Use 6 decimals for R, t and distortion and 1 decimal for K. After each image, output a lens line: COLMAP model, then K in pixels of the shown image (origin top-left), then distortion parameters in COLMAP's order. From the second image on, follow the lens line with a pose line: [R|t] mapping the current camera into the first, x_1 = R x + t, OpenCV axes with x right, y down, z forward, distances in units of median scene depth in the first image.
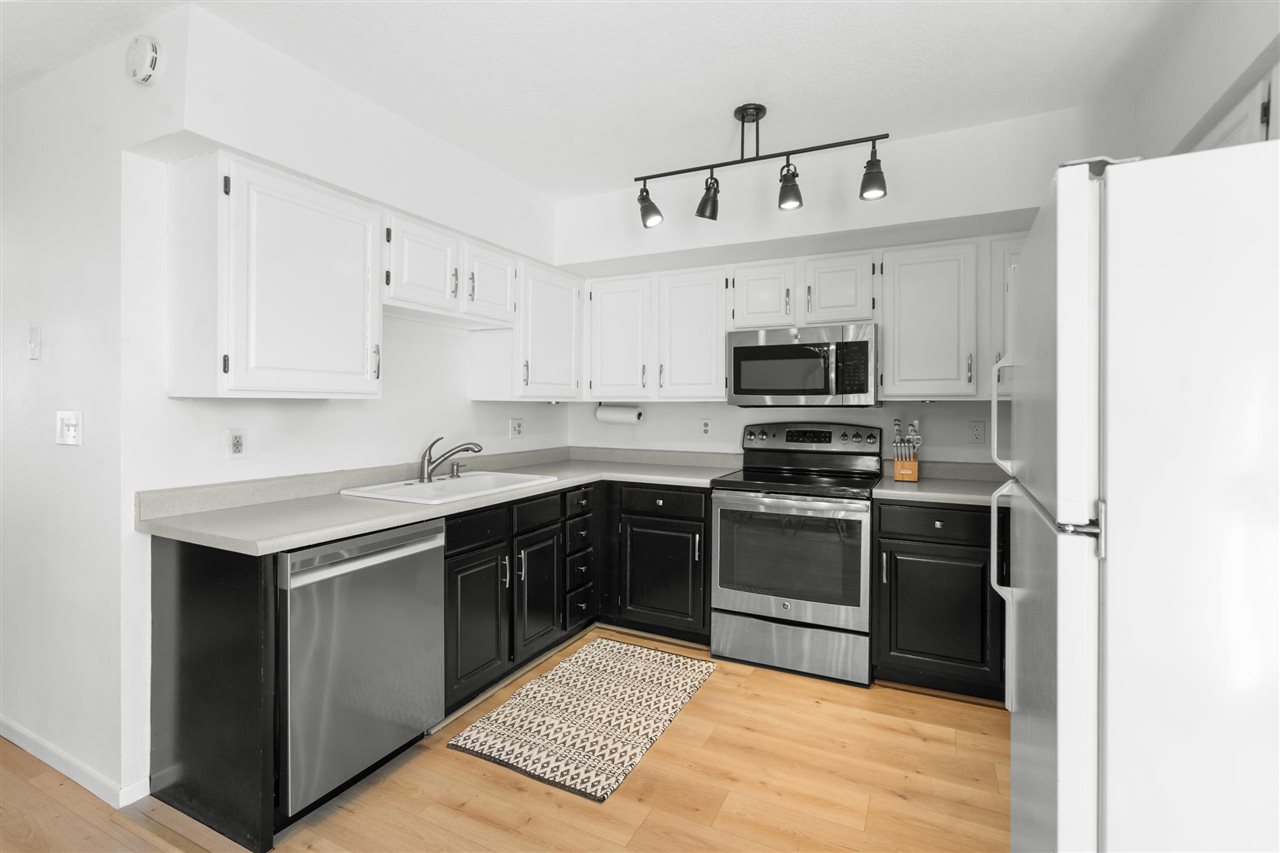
lens RADIAL K [[595.3, 0, 659.7], [0, 595.3, 417.6], [0, 0, 1]] dist [-0.004515, 0.002523]
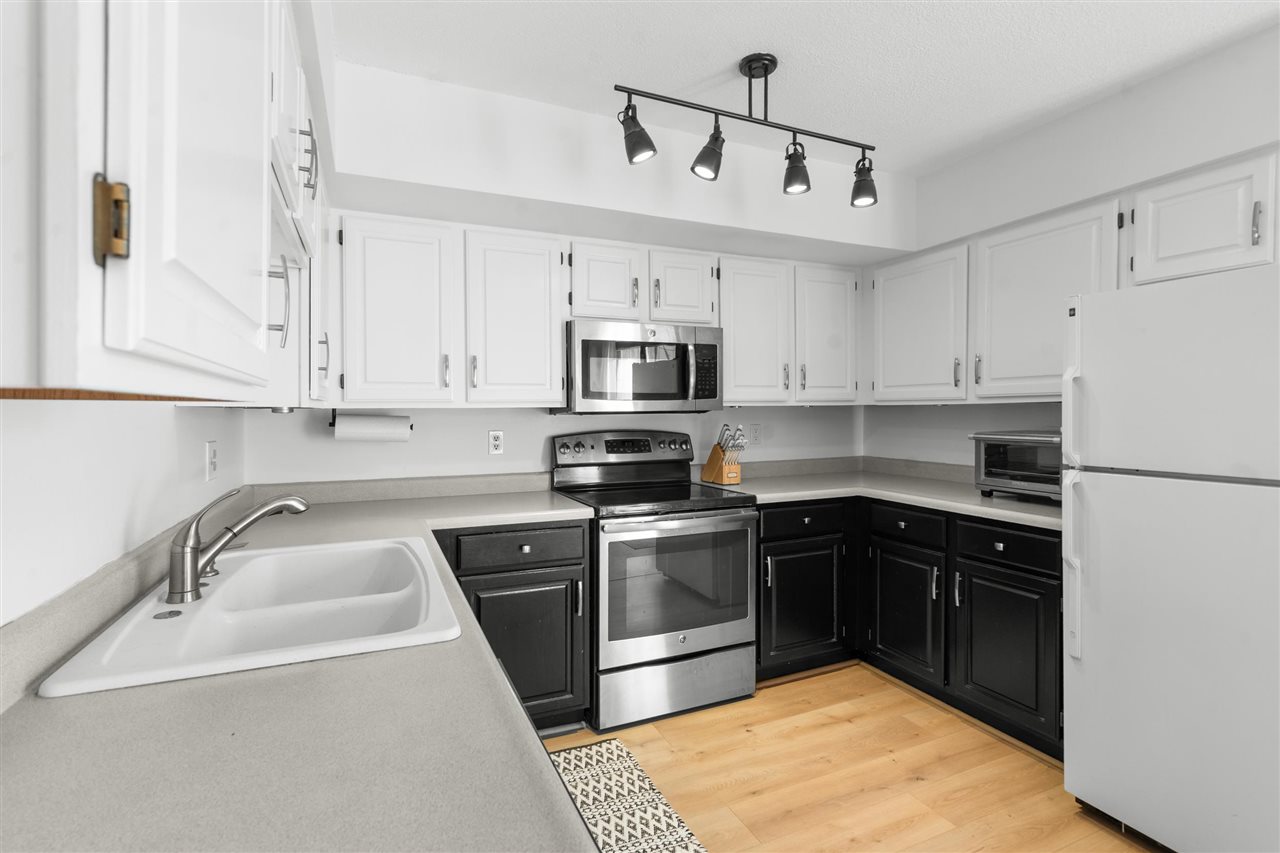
lens RADIAL K [[595.3, 0, 633.9], [0, 595.3, 420.2], [0, 0, 1]] dist [-0.004515, 0.002523]
pose [[0.650508, -0.019014, 0.759262, -0.537165], [0.023551, 0.999711, 0.004858, -0.014115], [-0.759135, 0.014722, 0.650767, 0.515913]]
